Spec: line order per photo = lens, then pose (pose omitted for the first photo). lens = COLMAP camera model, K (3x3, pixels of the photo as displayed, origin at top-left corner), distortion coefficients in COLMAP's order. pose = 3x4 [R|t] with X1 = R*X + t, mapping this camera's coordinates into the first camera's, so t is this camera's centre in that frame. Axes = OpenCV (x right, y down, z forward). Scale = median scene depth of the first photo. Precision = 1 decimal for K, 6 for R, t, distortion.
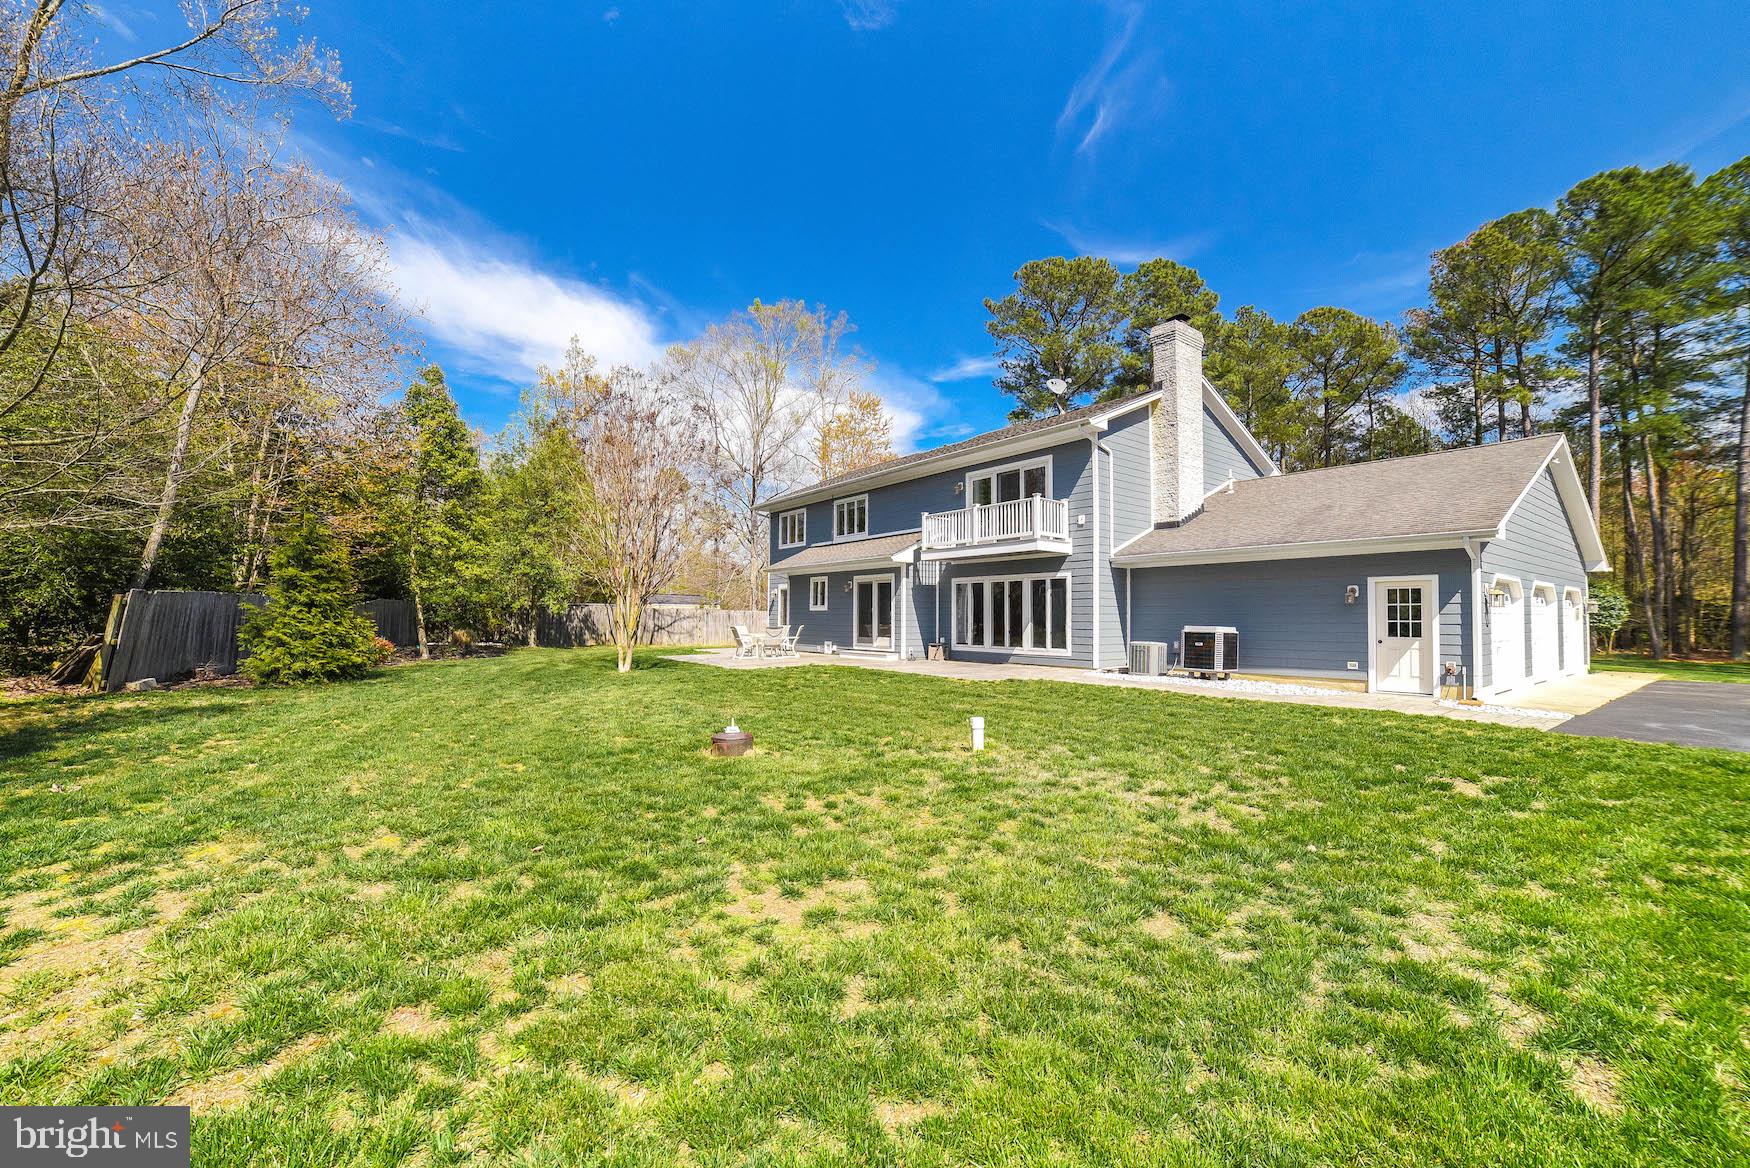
lens RADIAL K [[730.1, 0, 888.5], [0, 730.1, 599.9], [0, 0, 1]] dist [-0.058432, 0.031872]
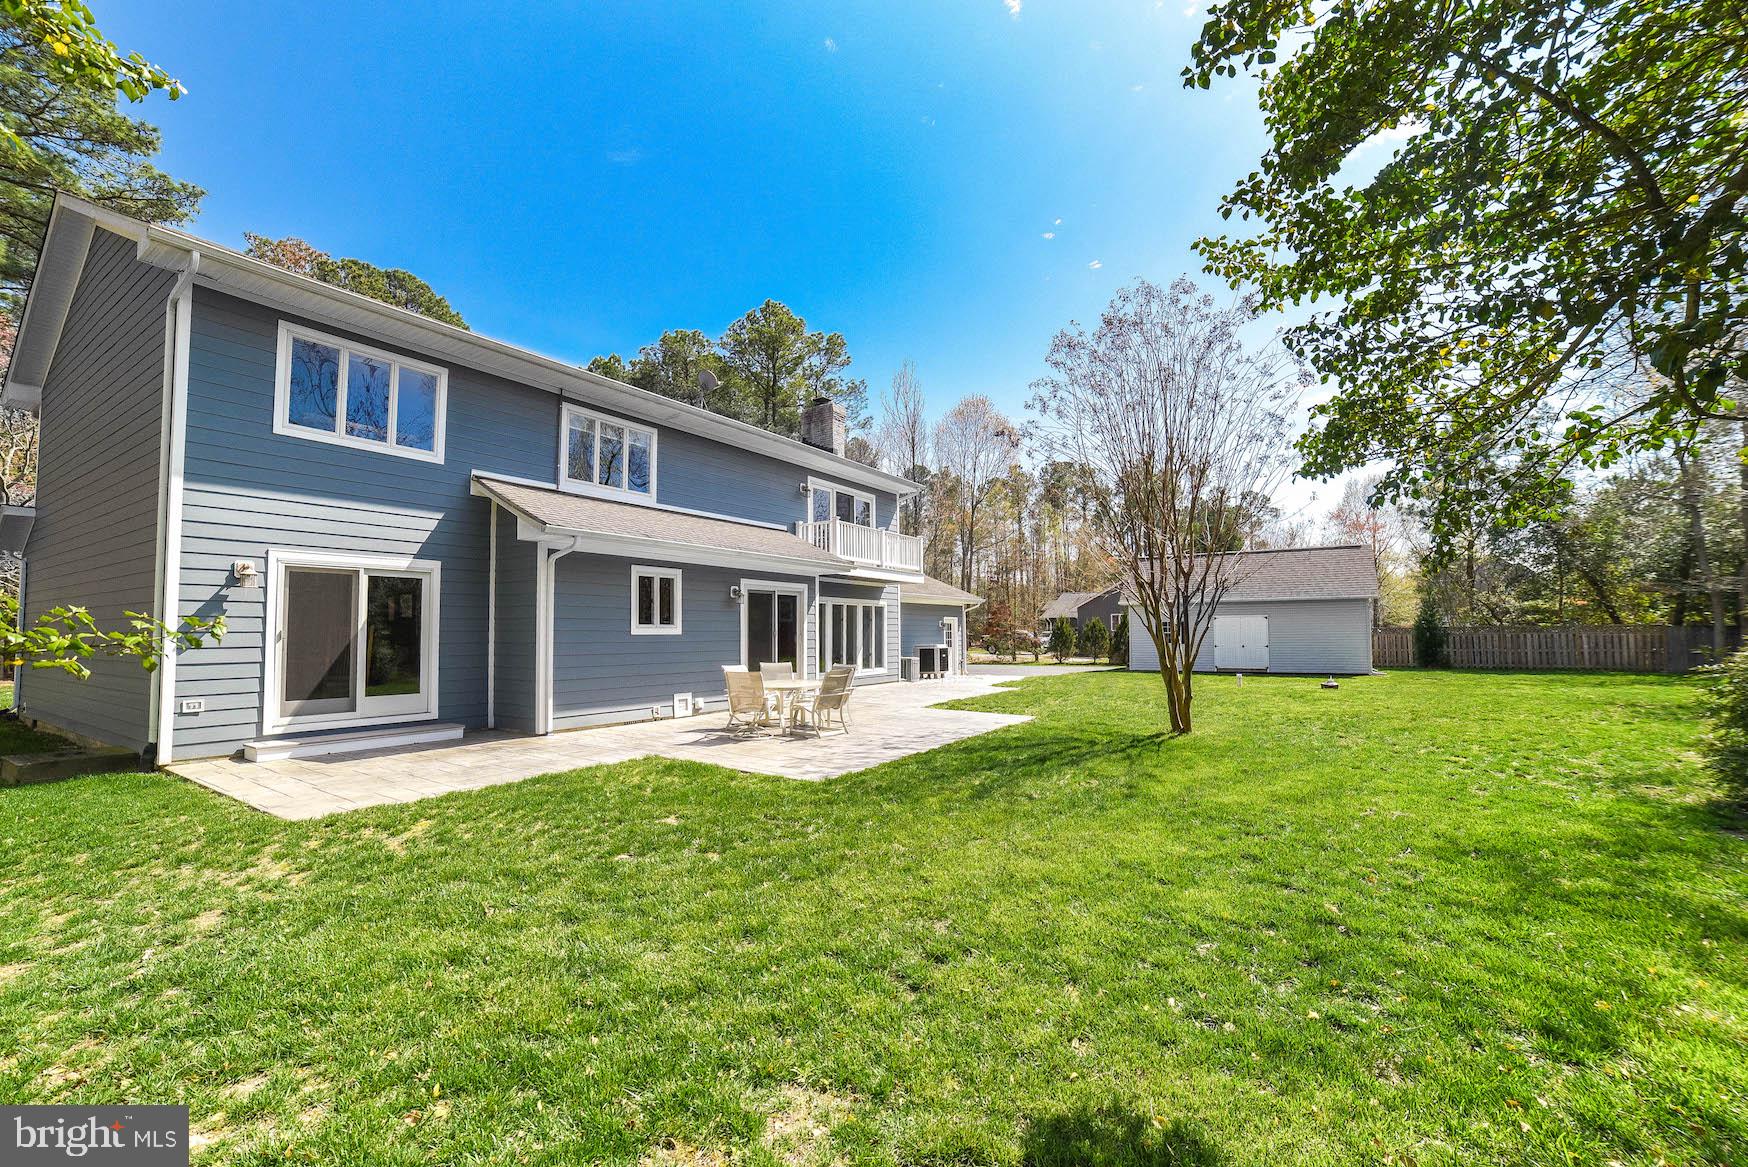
lens RADIAL K [[729.3, 0, 887.5], [0, 729.3, 599.4], [0, 0, 1]] dist [-0.058432, 0.031872]
pose [[-0.357250, 0.033788, 0.933398, -0.646358], [-0.026723, 0.998567, -0.046376, 0.009900], [-0.933626, -0.041511, -0.355835, 1.072749]]
